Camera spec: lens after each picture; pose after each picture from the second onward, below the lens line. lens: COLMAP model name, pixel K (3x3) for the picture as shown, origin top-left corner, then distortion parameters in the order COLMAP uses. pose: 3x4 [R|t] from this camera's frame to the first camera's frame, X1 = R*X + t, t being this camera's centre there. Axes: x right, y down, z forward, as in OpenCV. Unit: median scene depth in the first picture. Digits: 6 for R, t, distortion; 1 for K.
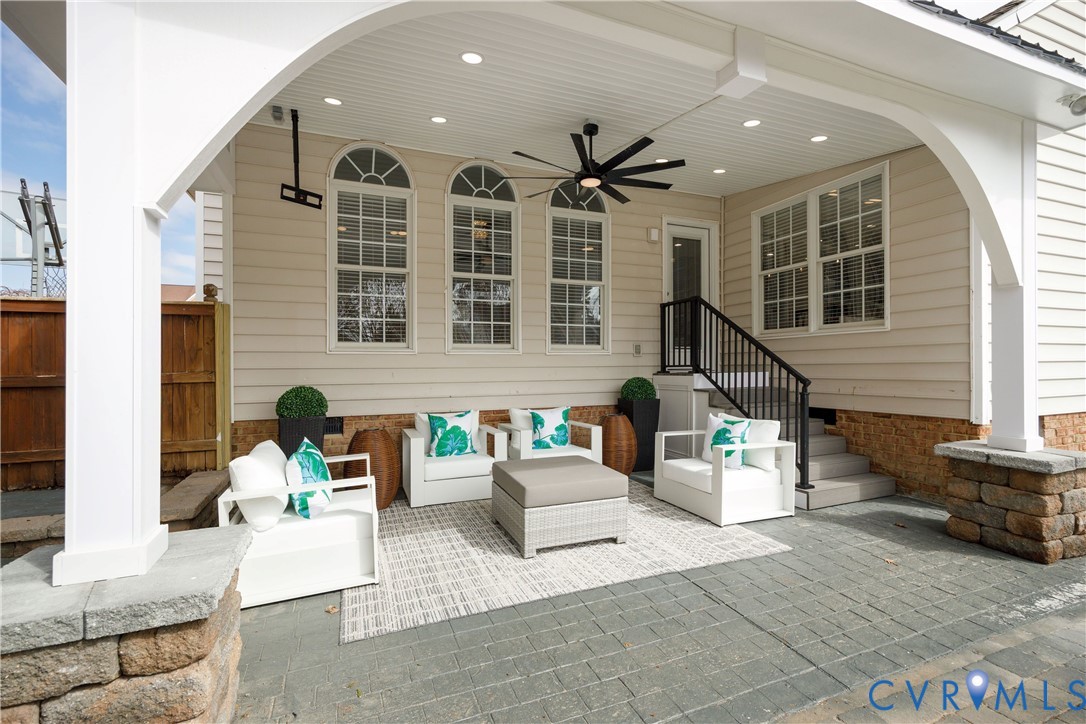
lens RADIAL K [[495.4, 0, 551.6], [0, 495.4, 378.3], [0, 0, 1]] dist [0.007244, -0.002134]
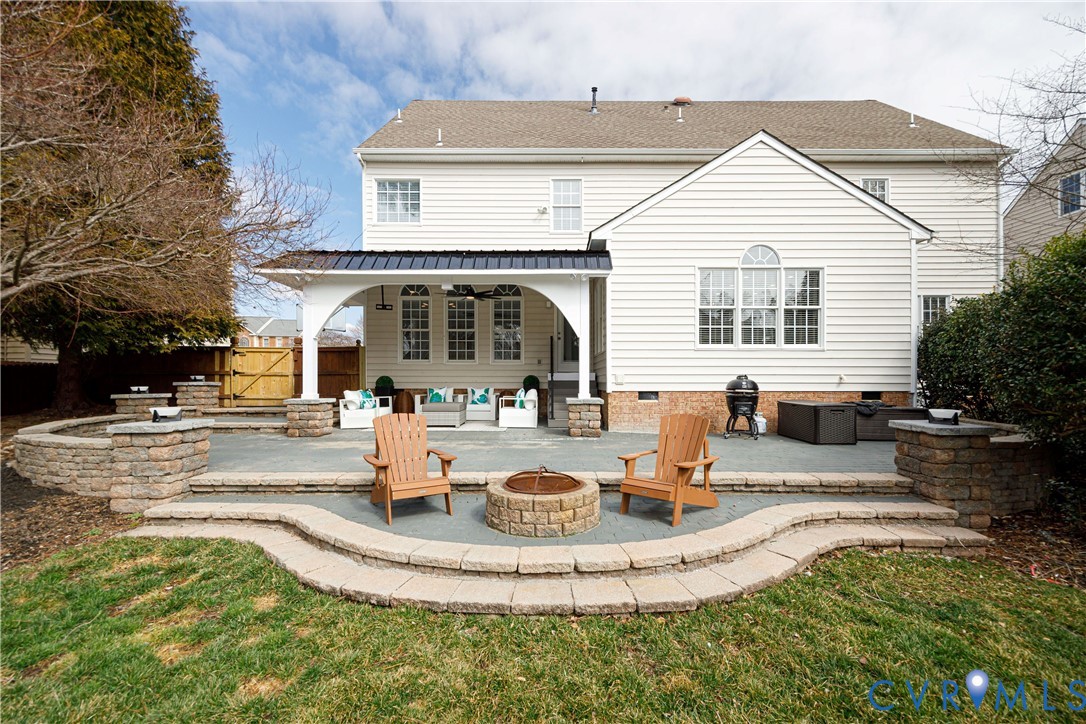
lens RADIAL K [[479.6, 0, 569.9], [0, 479.6, 410.8], [0, 0, 1]] dist [-0.001340, 0.000193]
pose [[0.932987, 0.030917, -0.358580, 1.444250], [-0.016448, 0.998925, 0.043332, 0.078761], [0.359534, -0.034530, 0.932493, -1.143880]]
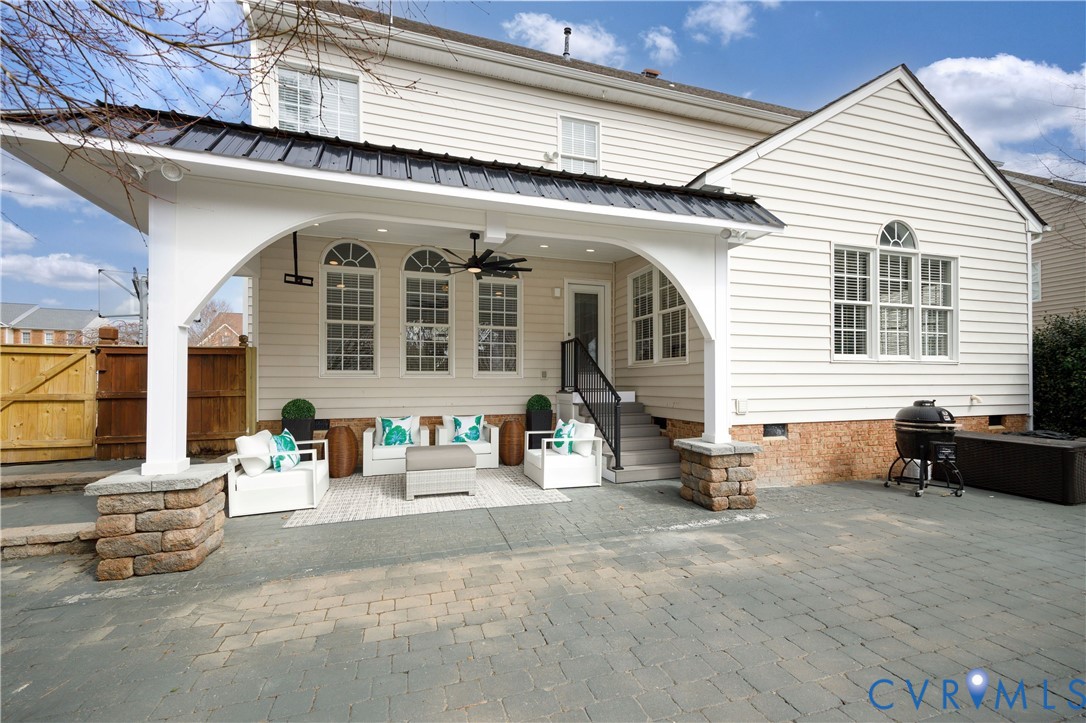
lens RADIAL K [[449.3, 0, 549.8], [0, 449.3, 393.8], [0, 0, 1]] dist [0.015535, -0.001397]
pose [[0.996915, 0.007233, -0.078158, 0.417251], [-0.007212, 0.999974, 0.000548, -0.007192], [0.078159, 0.000017, 0.996941, -0.383057]]
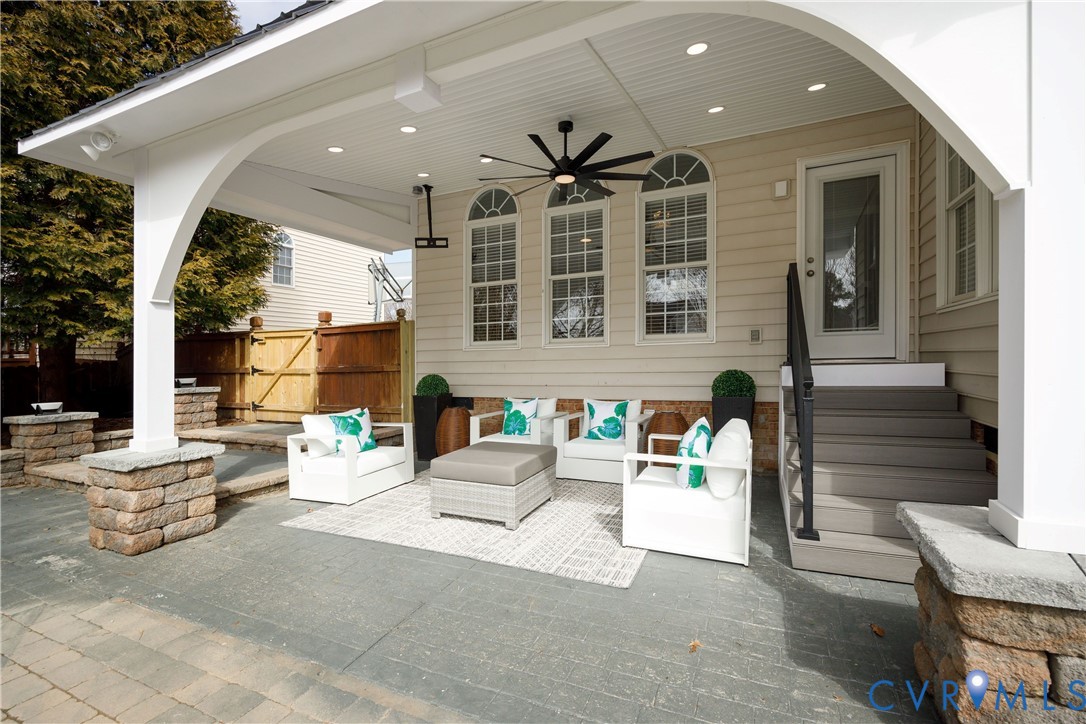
lens RADIAL K [[486.1, 0, 547.8], [0, 486.1, 370.4], [0, 0, 1]] dist [-0.008221, 0.001252]
pose [[0.676191, 0.011548, -0.736636, 0.768852], [-0.003873, 0.999919, 0.012120, -0.013766], [0.736716, -0.005342, 0.676181, 0.296965]]
